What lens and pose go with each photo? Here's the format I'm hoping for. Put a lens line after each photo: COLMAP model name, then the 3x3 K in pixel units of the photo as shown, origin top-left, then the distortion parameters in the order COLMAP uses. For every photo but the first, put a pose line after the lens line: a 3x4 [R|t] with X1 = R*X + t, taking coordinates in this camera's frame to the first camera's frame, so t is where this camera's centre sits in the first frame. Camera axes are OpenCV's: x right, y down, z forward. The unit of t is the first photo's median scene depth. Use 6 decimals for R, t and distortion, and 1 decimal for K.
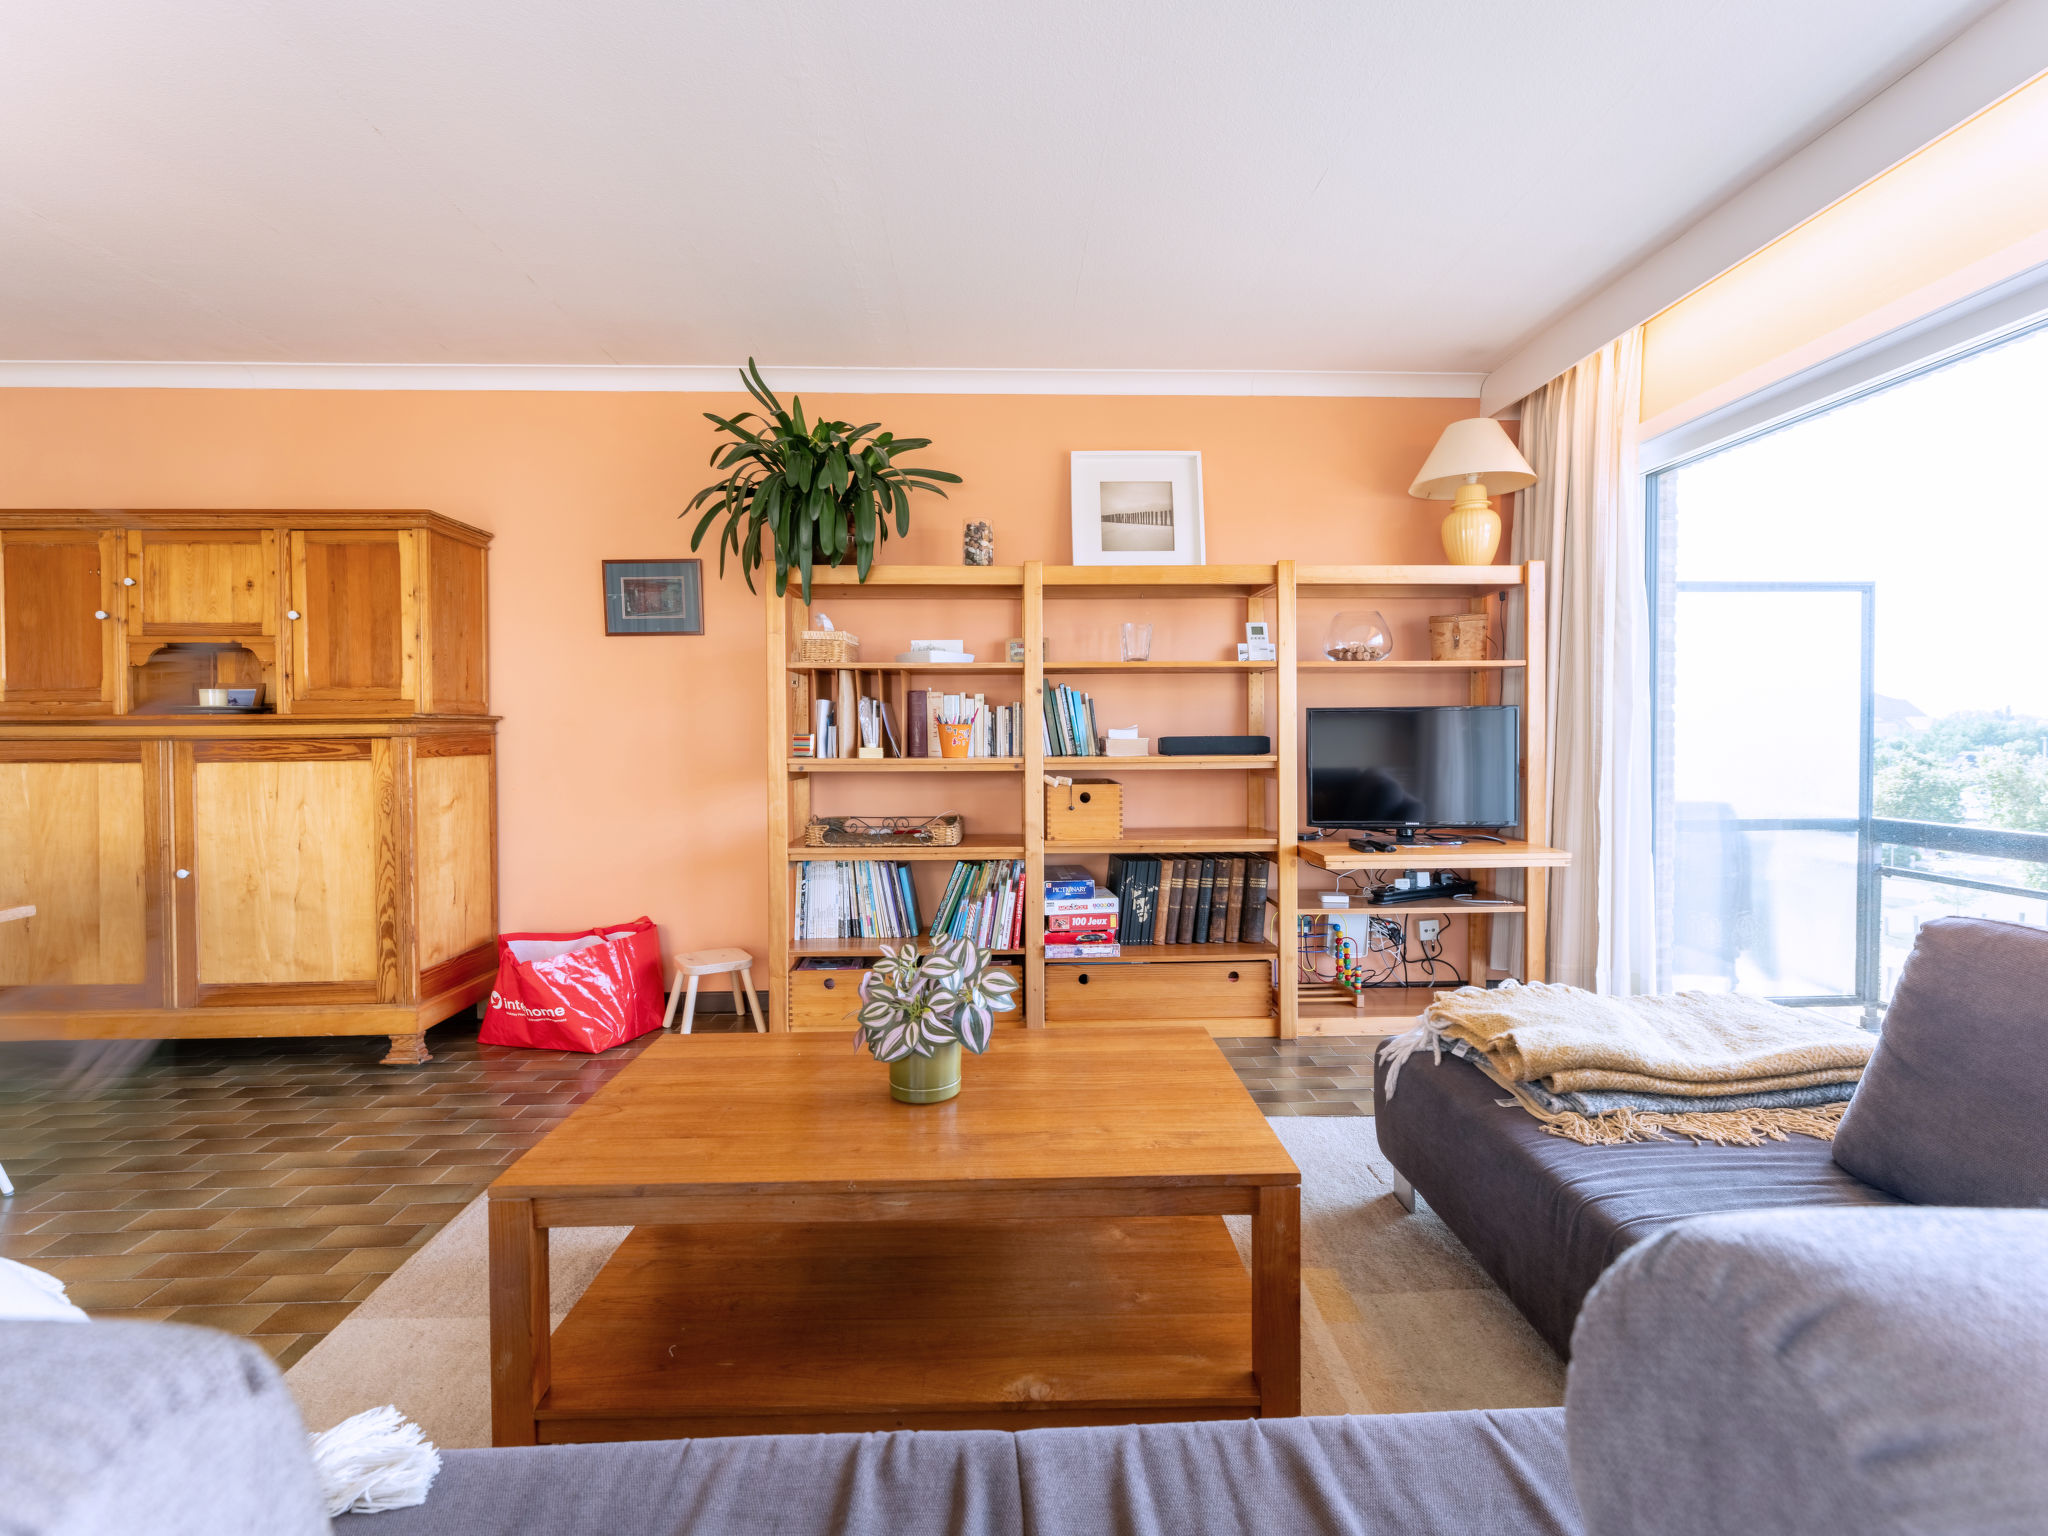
lens RADIAL K [[954.3, 0, 1039.3], [0, 954.3, 768.0], [0, 0, 1]] dist [0.000551, -0.000568]
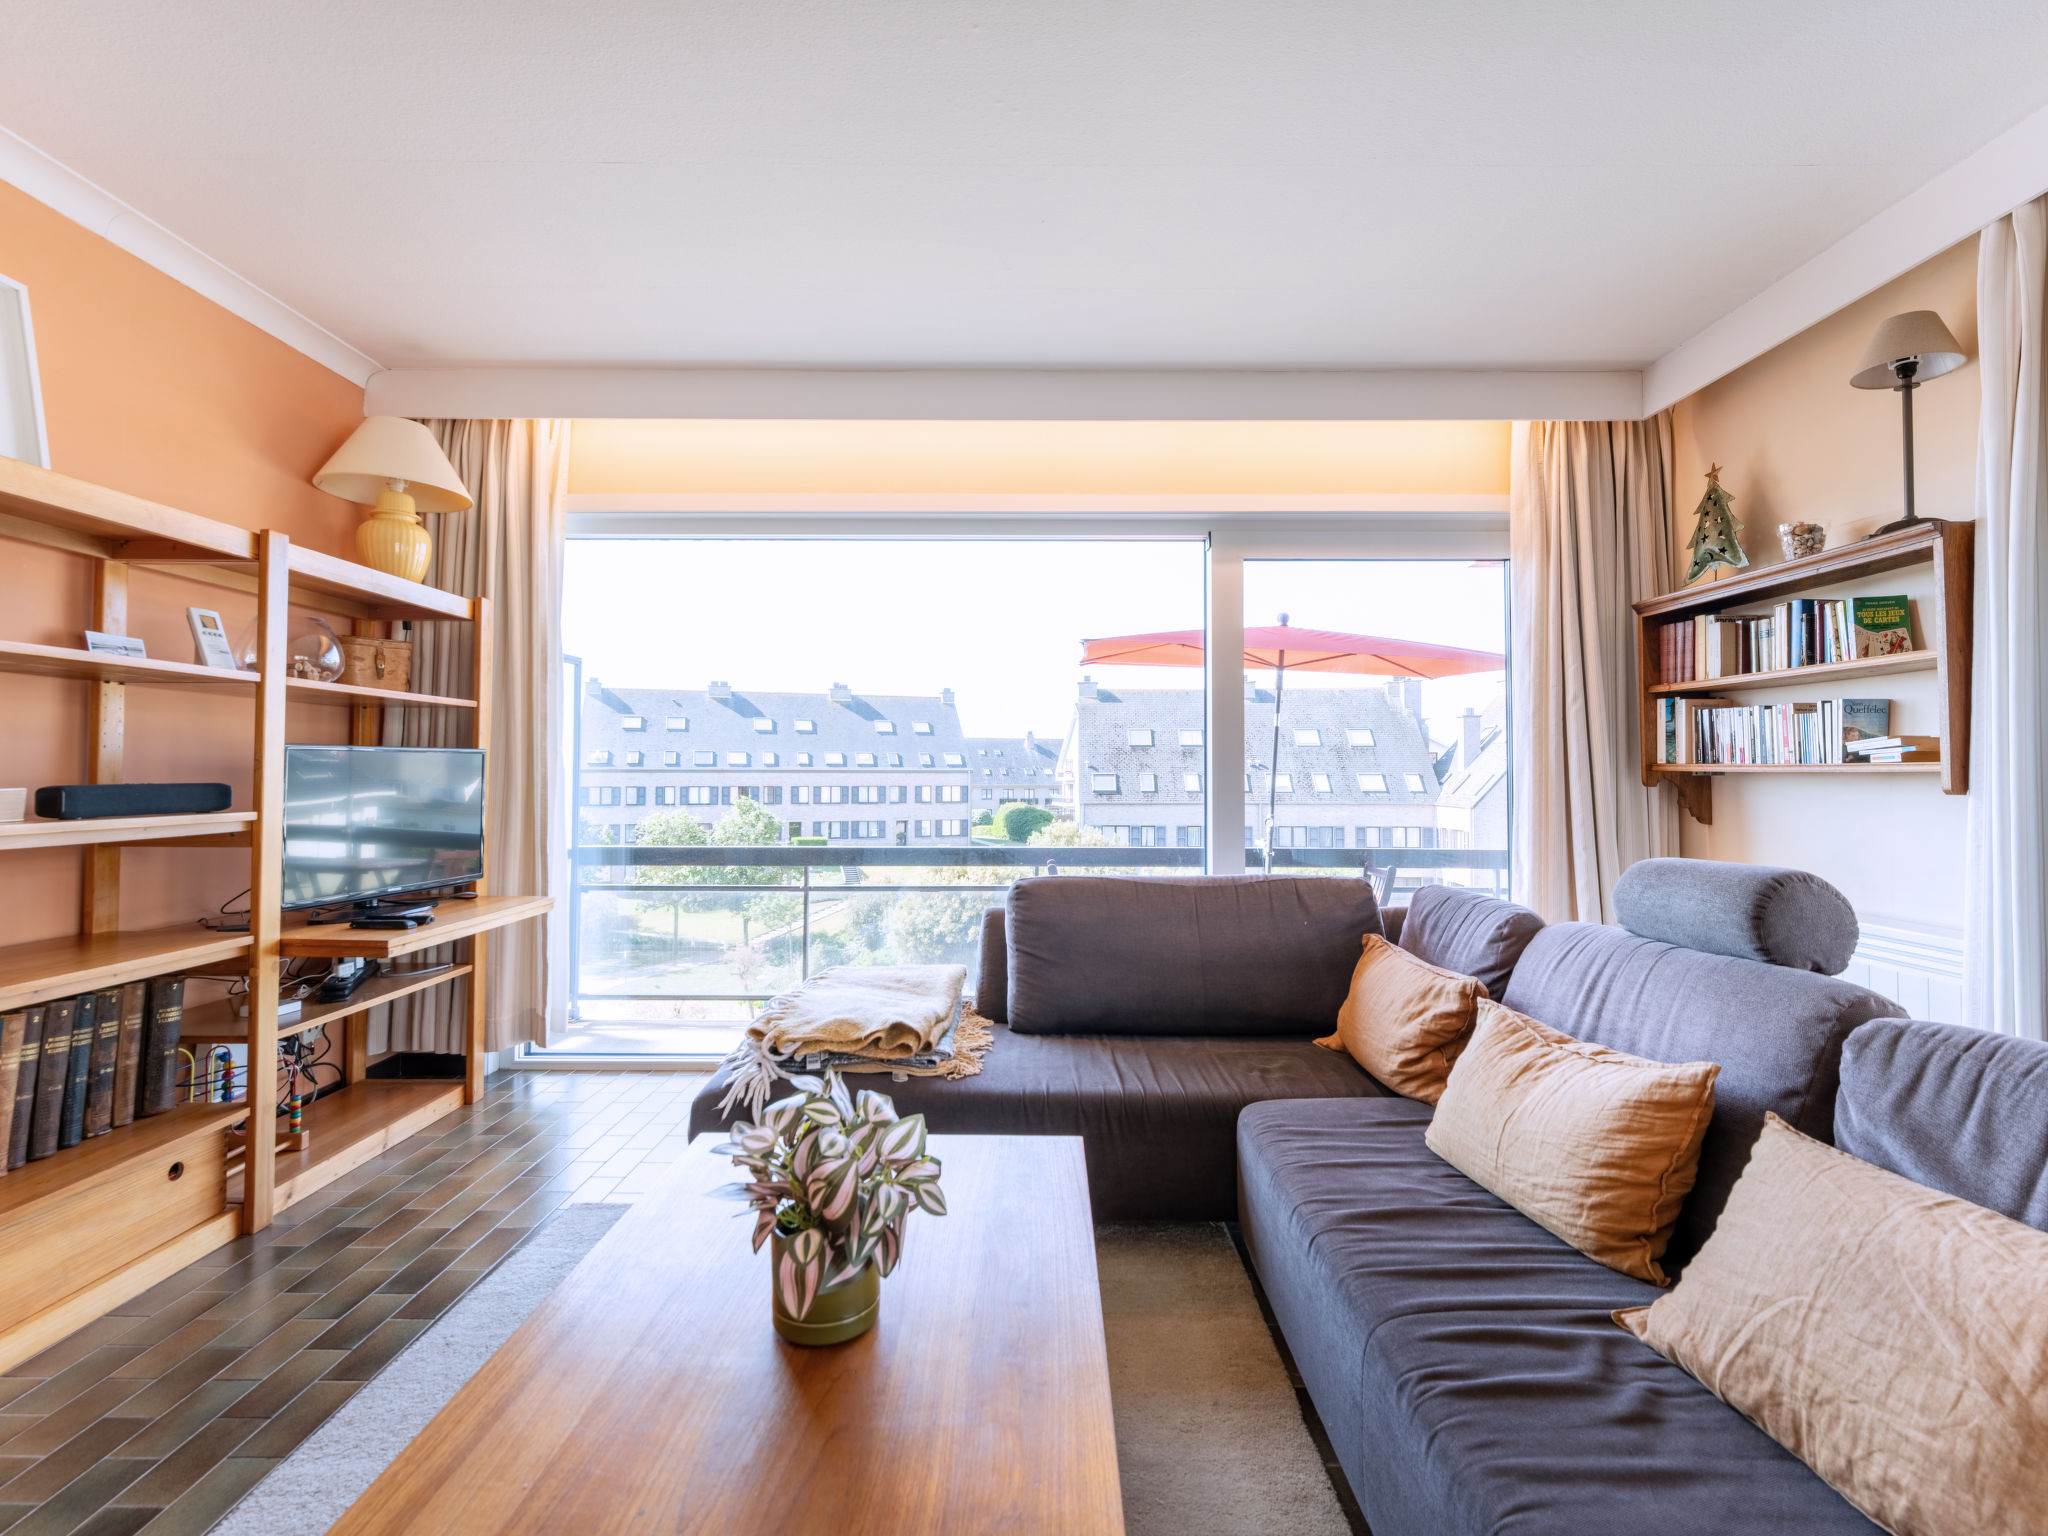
lens RADIAL K [[954.0, 0, 1022.2], [0, 954.0, 753.3], [0, 0, 1]] dist [0.001602, -0.000138]
pose [[0.046299, 0.026138, 0.998586, -0.383881], [0.037785, 0.998896, -0.027898, -0.013773], [-0.998213, 0.039024, 0.045260, 0.402973]]
